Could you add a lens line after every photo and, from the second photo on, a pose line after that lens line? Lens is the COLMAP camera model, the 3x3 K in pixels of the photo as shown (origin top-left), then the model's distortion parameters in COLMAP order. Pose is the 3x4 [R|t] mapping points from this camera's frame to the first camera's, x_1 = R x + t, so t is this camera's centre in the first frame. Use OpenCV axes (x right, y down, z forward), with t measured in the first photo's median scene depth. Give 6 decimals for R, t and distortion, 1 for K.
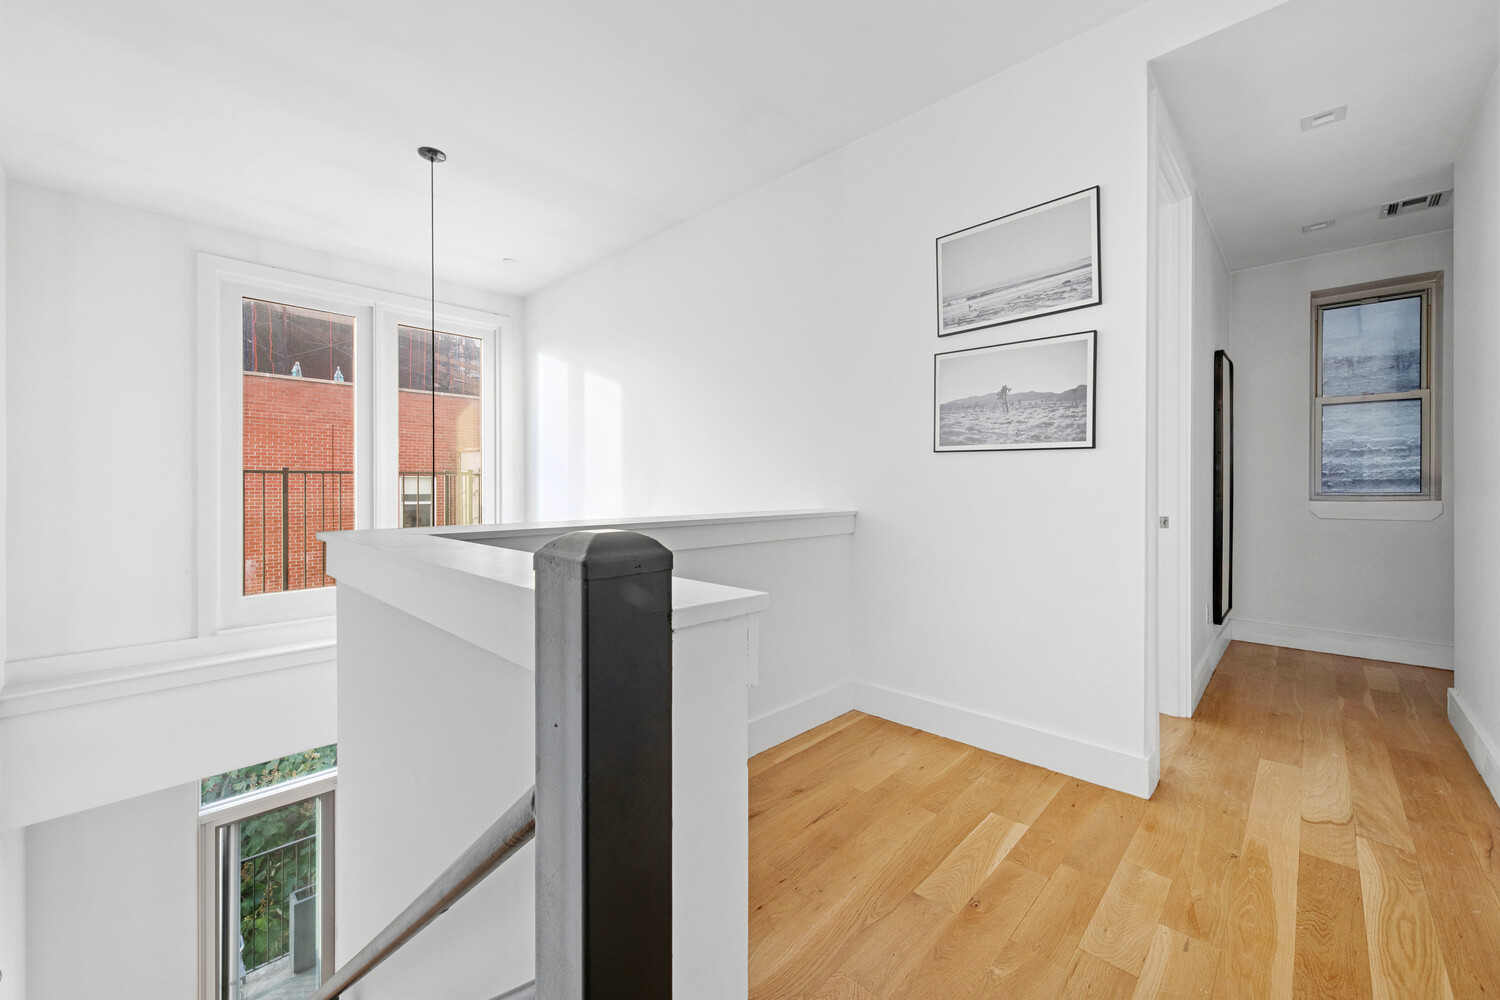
lens RADIAL K [[589.6, 0, 754.0], [0, 589.6, 486.8], [0, 0, 1]] dist [-0.000123, -0.001010]
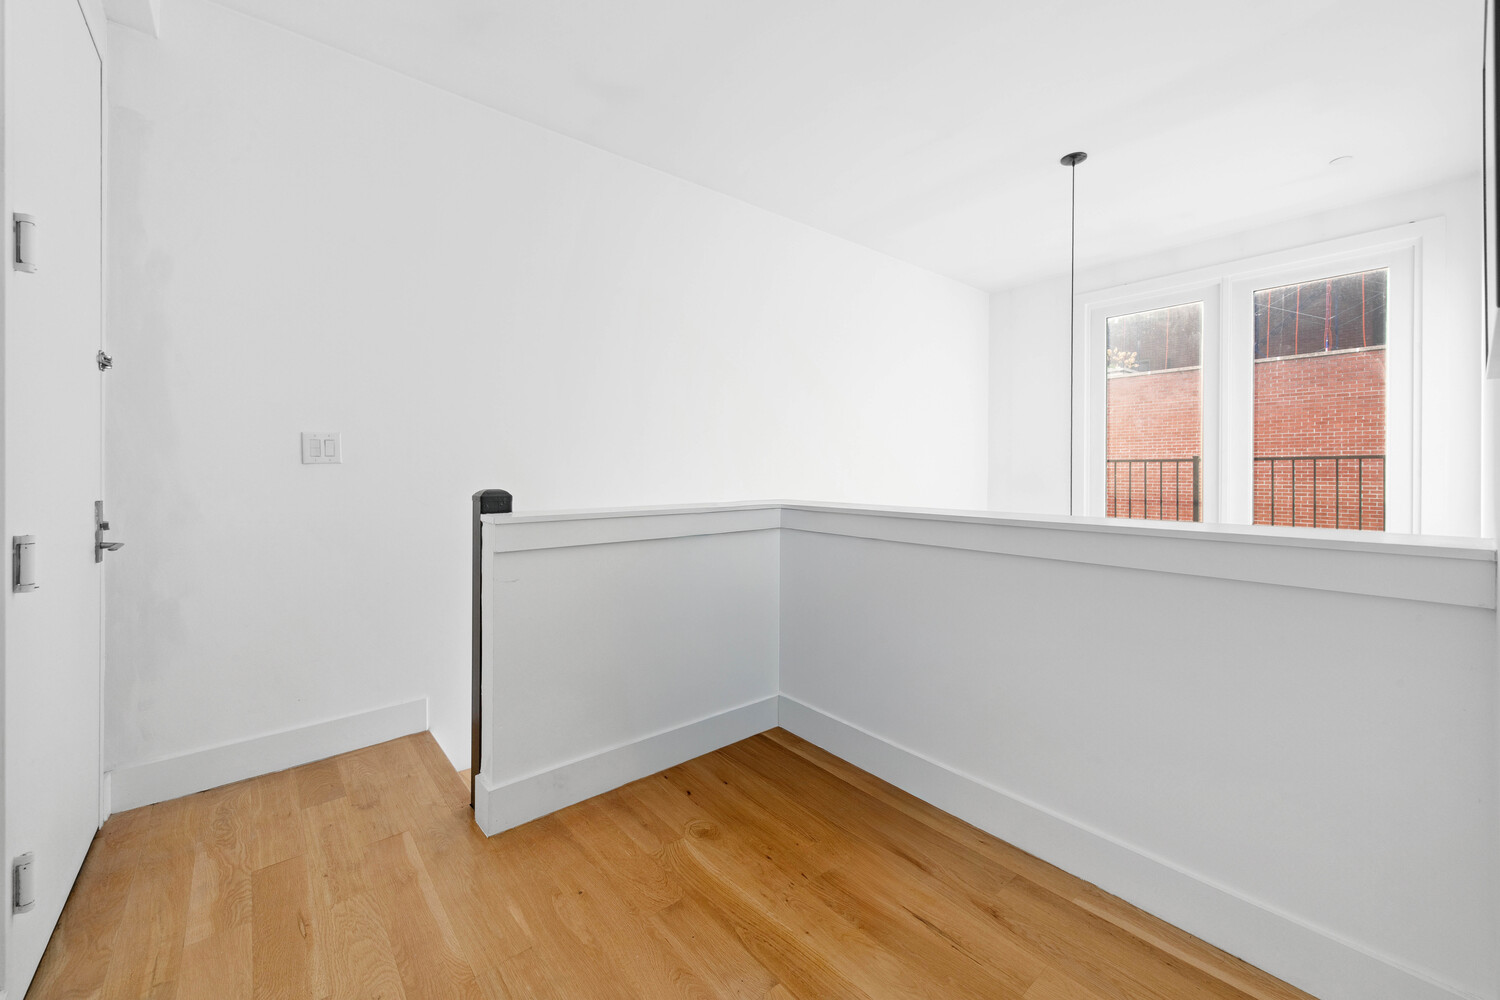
lens RADIAL K [[596.5, 0, 754.2], [0, 596.5, 474.8], [0, 0, 1]] dist [0.009204, -0.004253]
pose [[-0.115393, 0.007560, -0.993291, 0.335788], [0.000099, 0.999971, 0.007600, -0.006745], [0.993320, 0.000779, -0.115390, 0.326194]]
